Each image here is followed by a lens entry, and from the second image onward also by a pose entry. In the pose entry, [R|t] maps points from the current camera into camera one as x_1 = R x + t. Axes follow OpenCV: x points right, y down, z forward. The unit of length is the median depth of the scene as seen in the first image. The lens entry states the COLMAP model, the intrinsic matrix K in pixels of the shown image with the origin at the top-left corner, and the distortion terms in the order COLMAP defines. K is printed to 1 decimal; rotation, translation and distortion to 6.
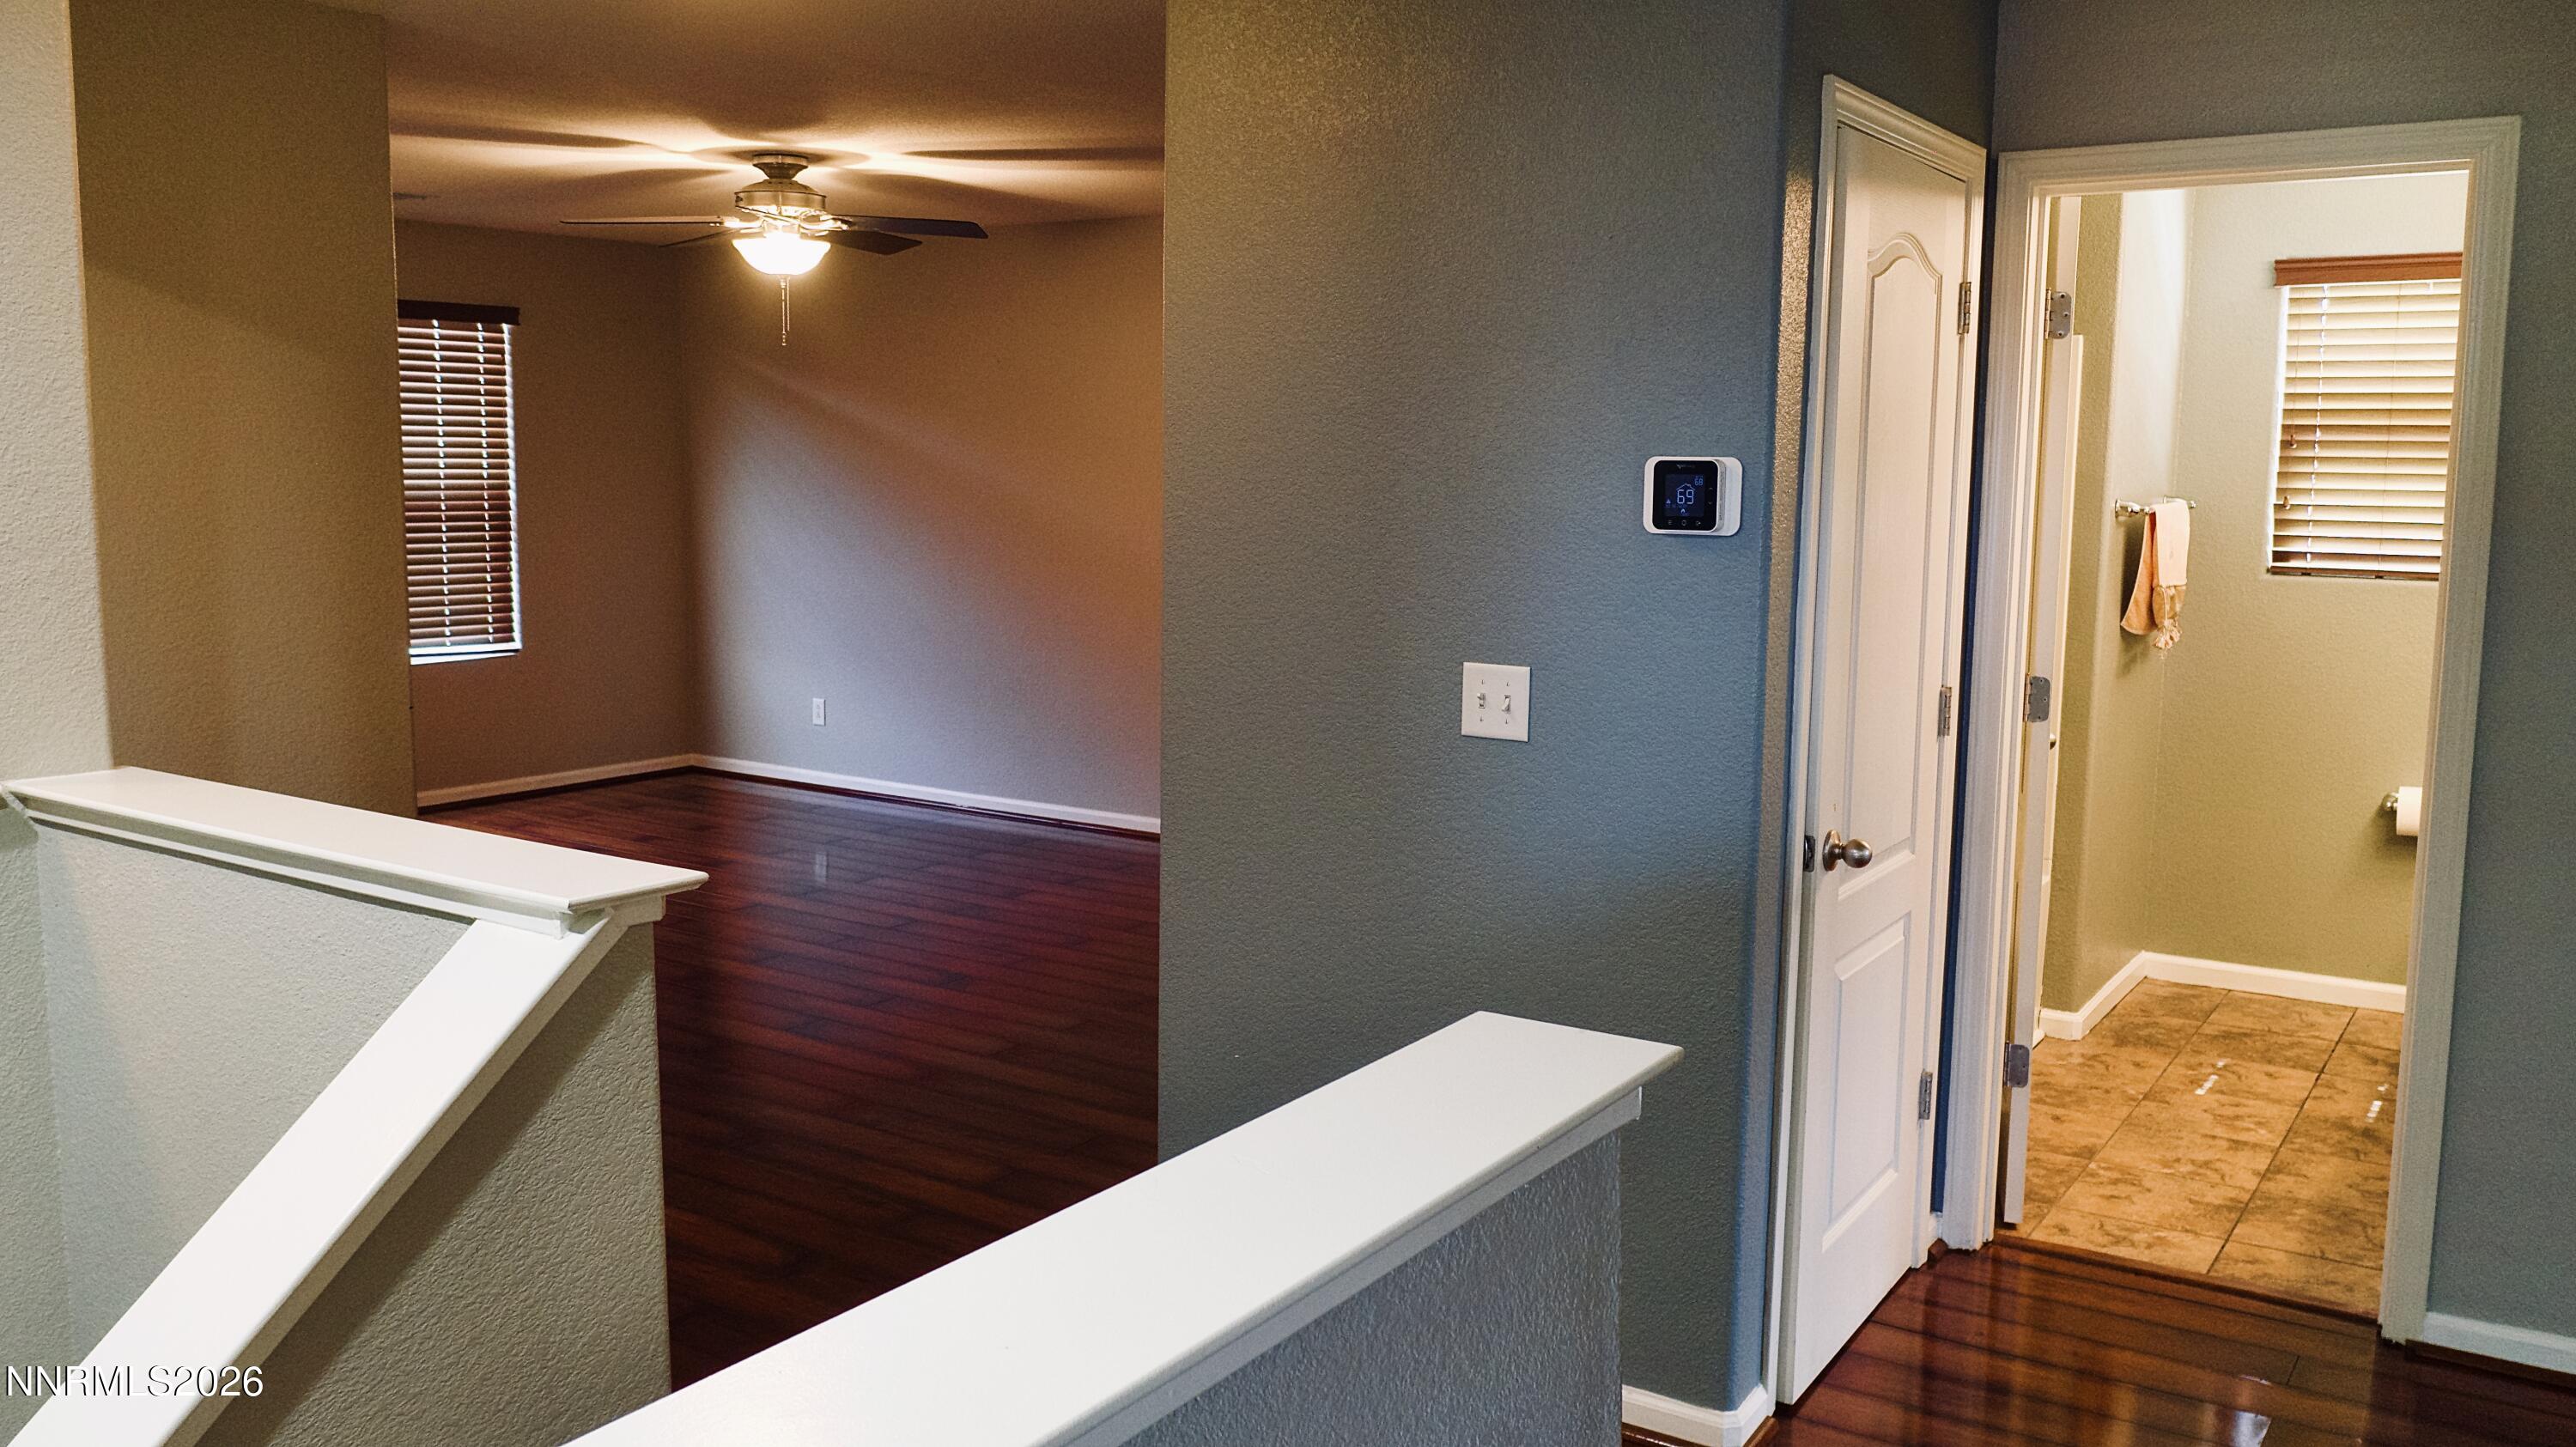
lens RADIAL K [[2079.9, 0, 1299.8], [0, 2079.9, 717.4], [0, 0, 1]] dist [-0.002126, 0.004293]
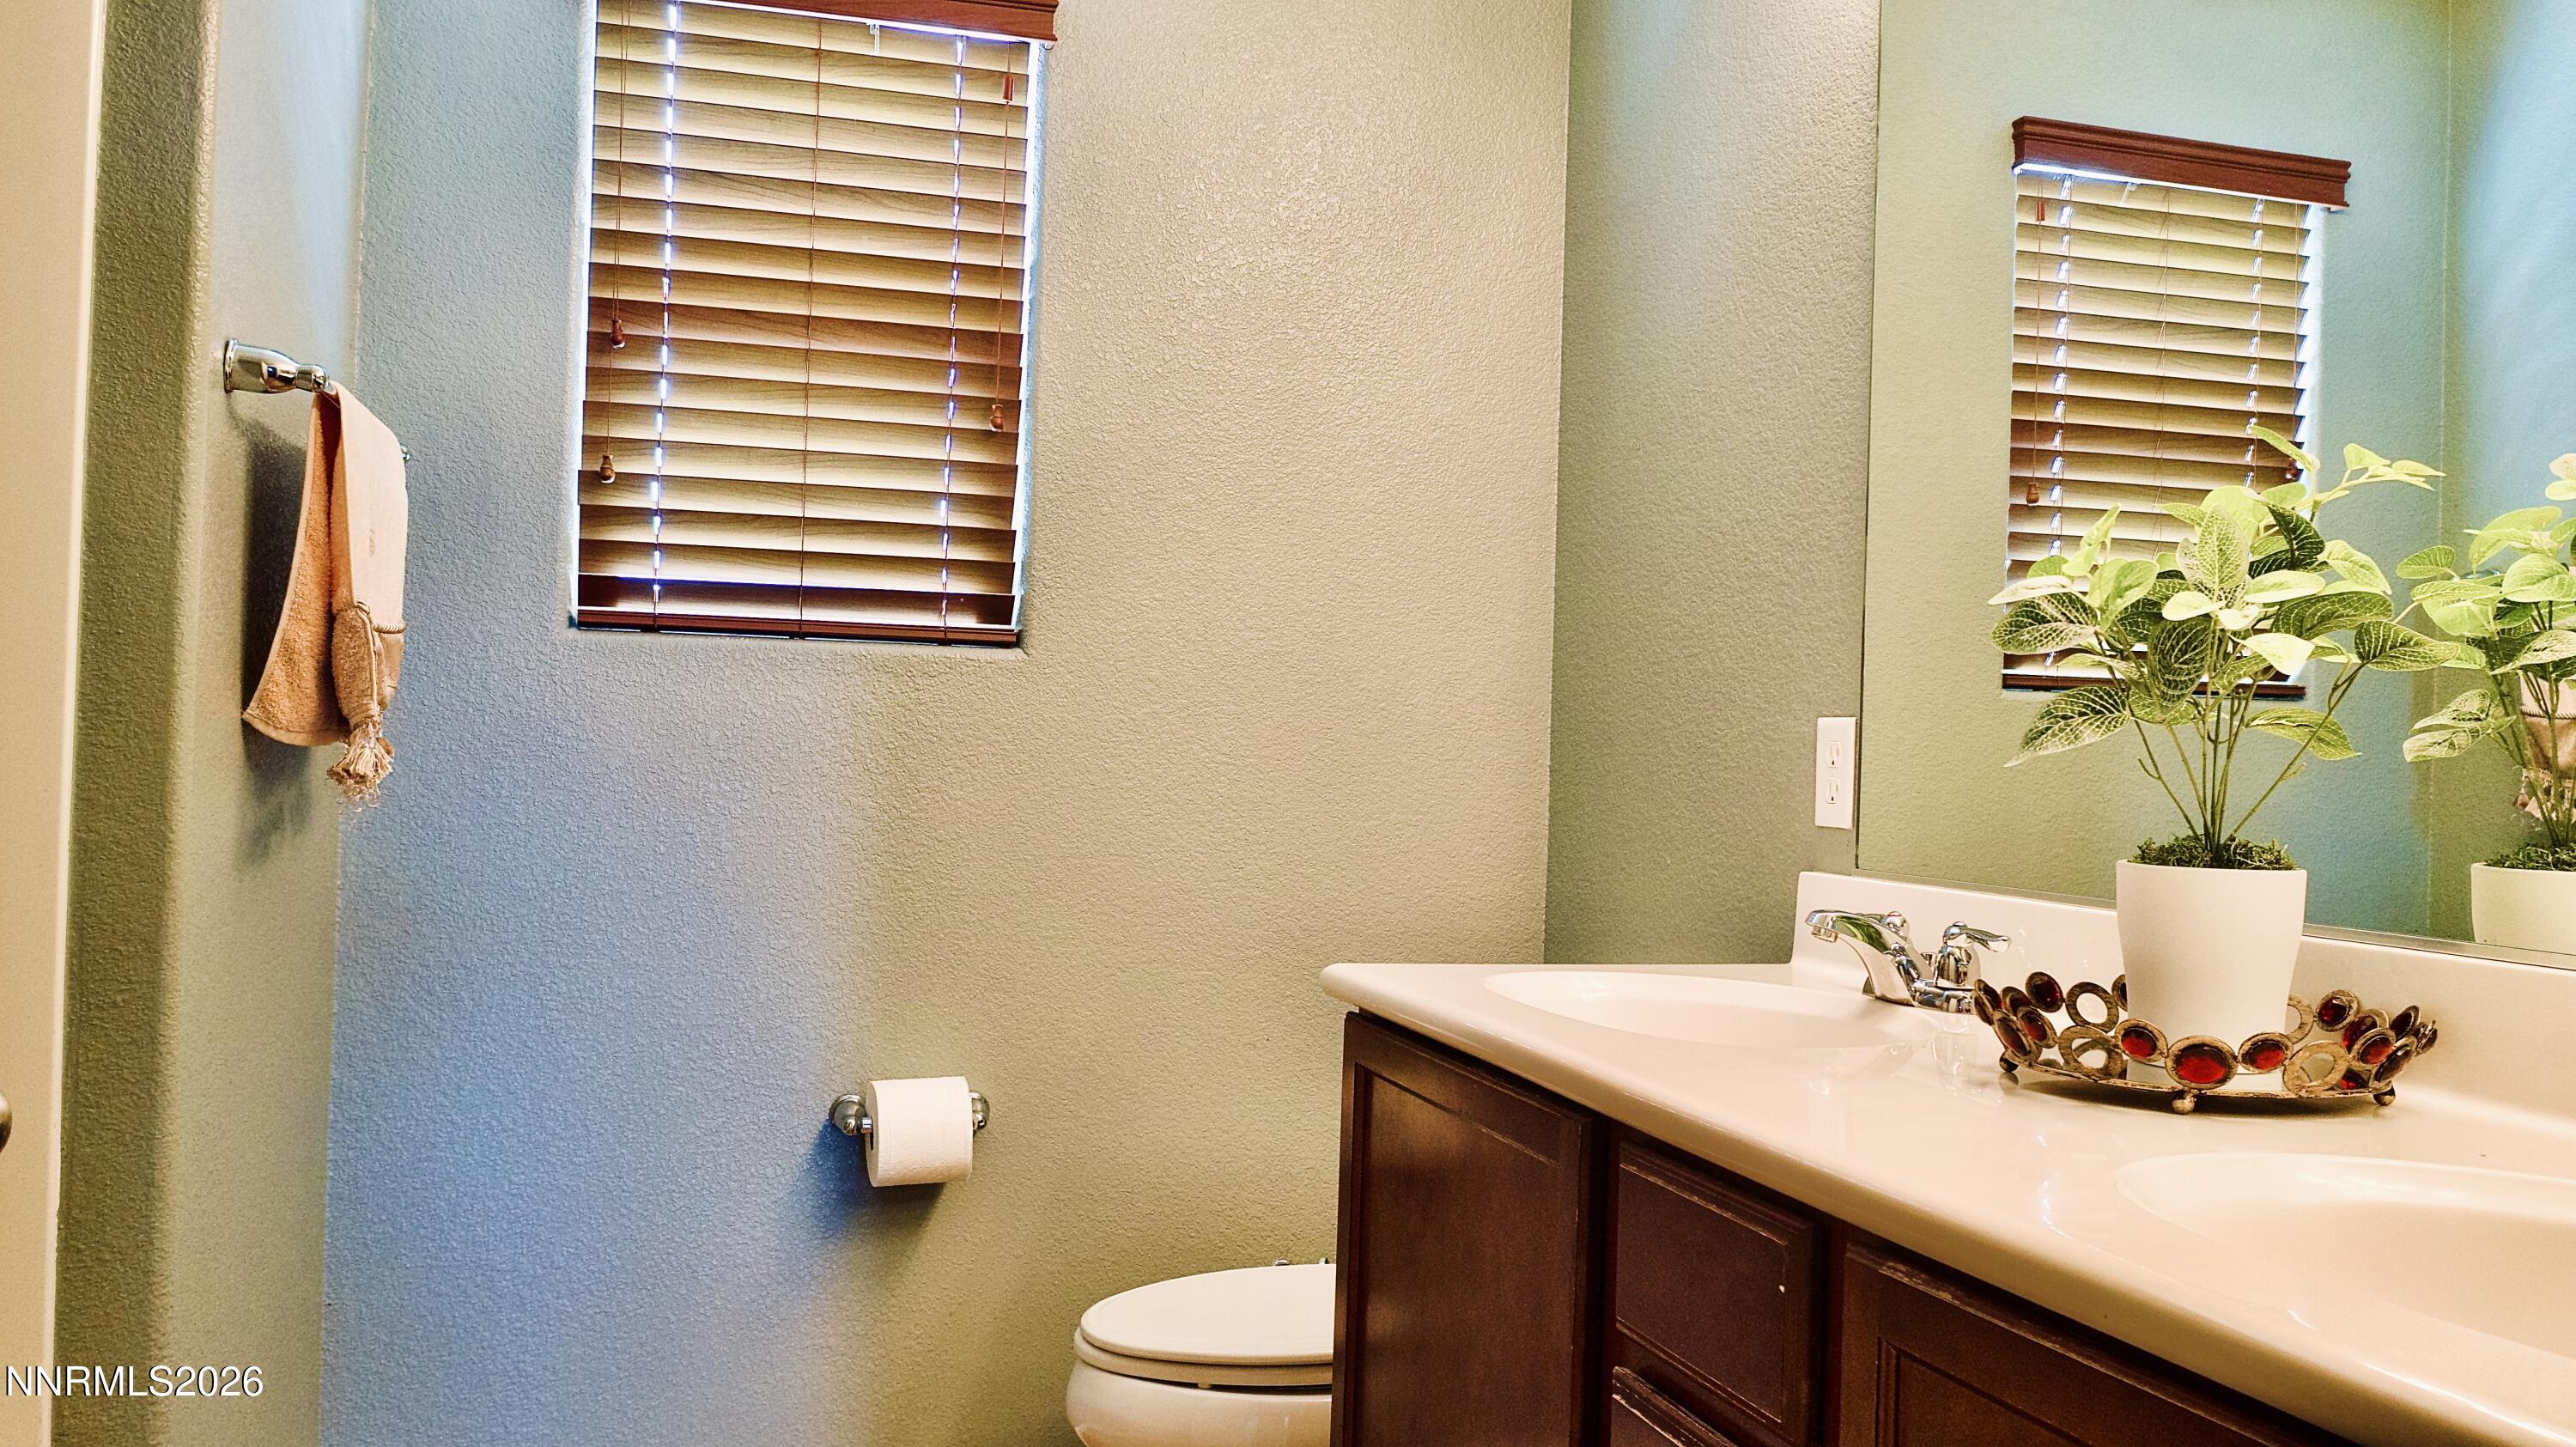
lens RADIAL K [[2079.9, 0, 1304.6], [0, 2079.9, 717.5], [0, 0, 1]] dist [-0.002126, 0.004293]
pose [[0.639594, 0.015087, 0.768565, 0.226649], [0.075528, 0.993736, -0.082361, -0.001271], [-0.764993, 0.110726, 0.634448, 0.606887]]
